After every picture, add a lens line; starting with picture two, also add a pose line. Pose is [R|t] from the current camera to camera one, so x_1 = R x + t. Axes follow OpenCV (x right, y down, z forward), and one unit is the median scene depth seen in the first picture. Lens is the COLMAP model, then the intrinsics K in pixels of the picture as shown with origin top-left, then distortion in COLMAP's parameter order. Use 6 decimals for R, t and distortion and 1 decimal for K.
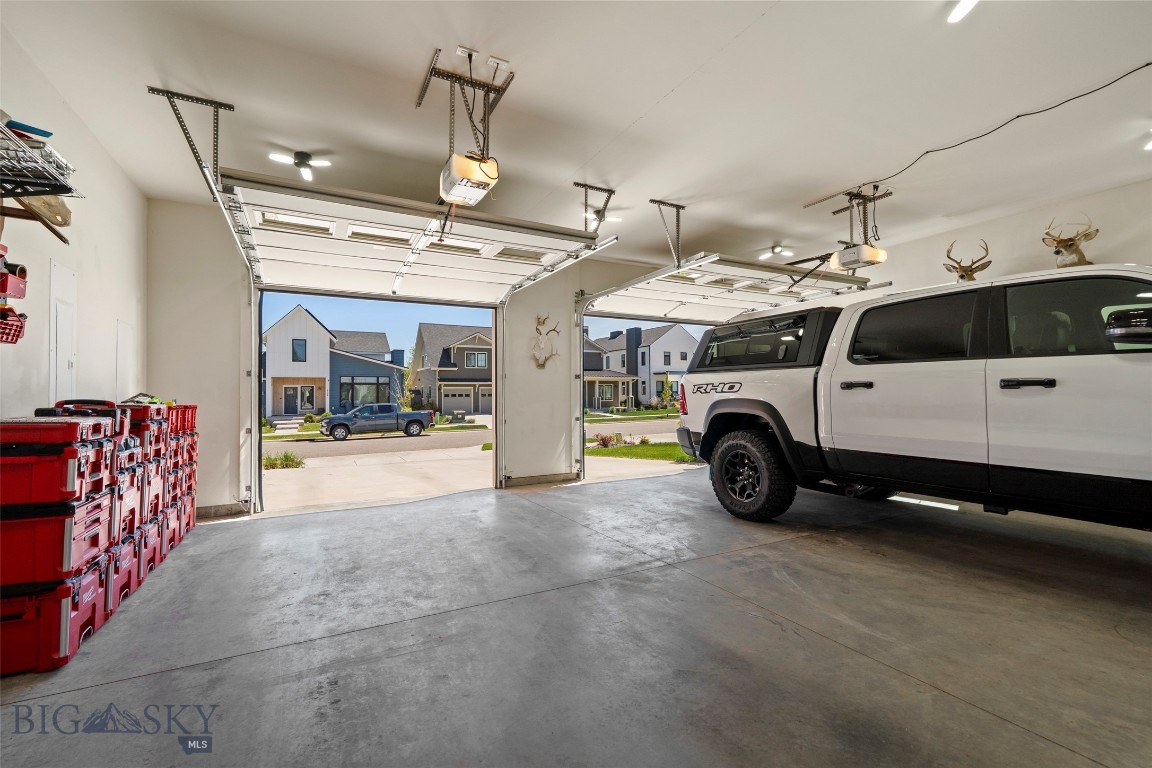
lens RADIAL K [[504.3, 0, 577.5], [0, 504.3, 390.3], [0, 0, 1]] dist [0.005459, 0.000065]
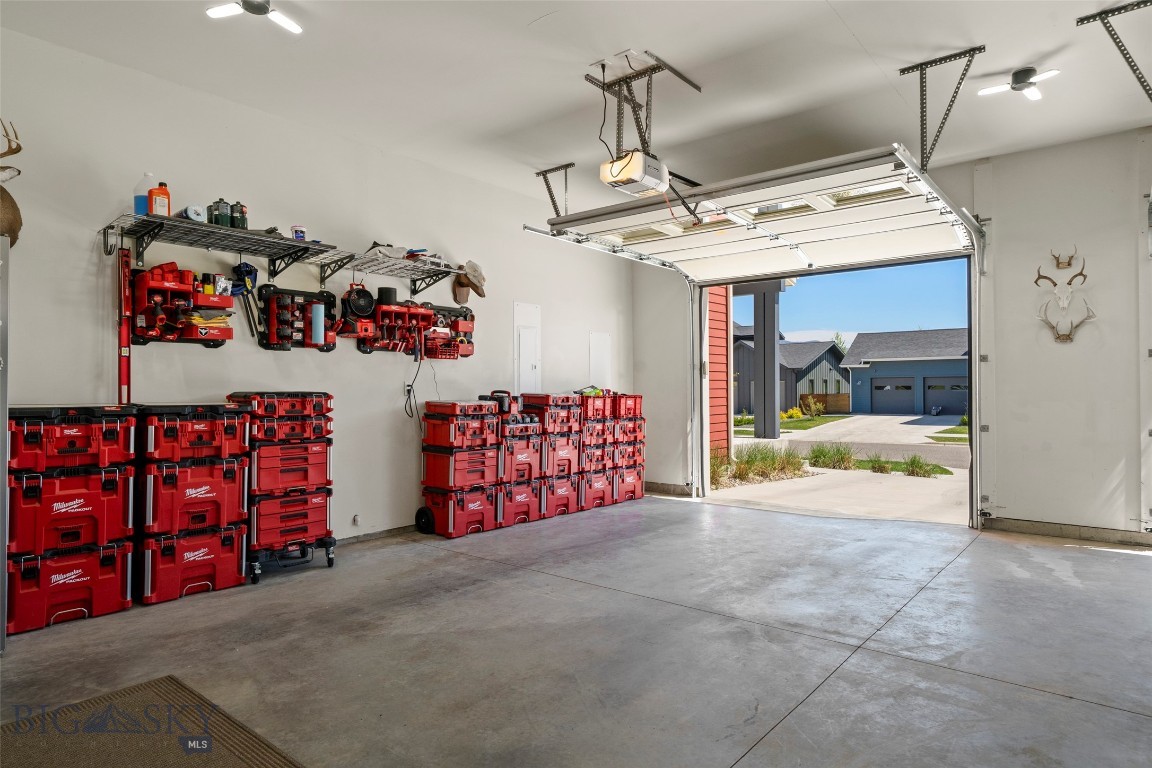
lens RADIAL K [[648.4, 0, 576.0], [0, 648.4, 384.0], [0, 0, 1]] dist [-0.002157, 0.000395]
pose [[0.376181, -0.004722, -0.926534, 0.734544], [-0.003508, 0.999973, -0.006521, 0.016297], [0.926540, 0.005704, 0.376154, 0.322842]]
